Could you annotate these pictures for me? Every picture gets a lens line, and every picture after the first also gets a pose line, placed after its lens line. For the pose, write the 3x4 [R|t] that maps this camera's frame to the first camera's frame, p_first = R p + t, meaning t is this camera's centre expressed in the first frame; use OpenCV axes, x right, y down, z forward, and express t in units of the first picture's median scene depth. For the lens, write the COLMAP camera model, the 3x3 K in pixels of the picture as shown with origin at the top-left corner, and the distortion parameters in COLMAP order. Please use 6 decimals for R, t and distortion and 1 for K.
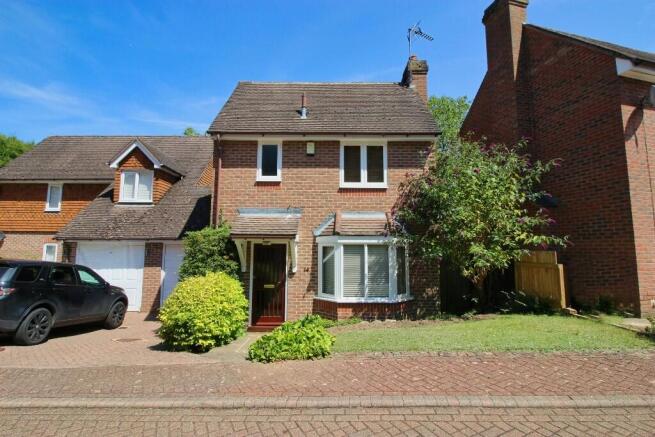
lens RADIAL K [[324.9, 0, 326.4], [0, 324.9, 202.6], [0, 0, 1]] dist [-0.013405, -0.001070]
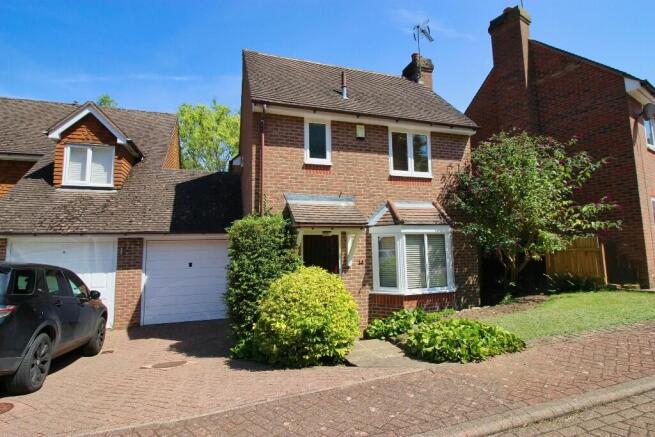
lens RADIAL K [[324.9, 0, 326.4], [0, 324.9, 202.6], [0, 0, 1]] dist [-0.013405, -0.001070]
pose [[0.949594, 0.021195, 0.312766, -0.428809], [-0.021530, 0.999765, -0.002383, 0.039577], [-0.312743, -0.004471, 0.949827, 0.153998]]
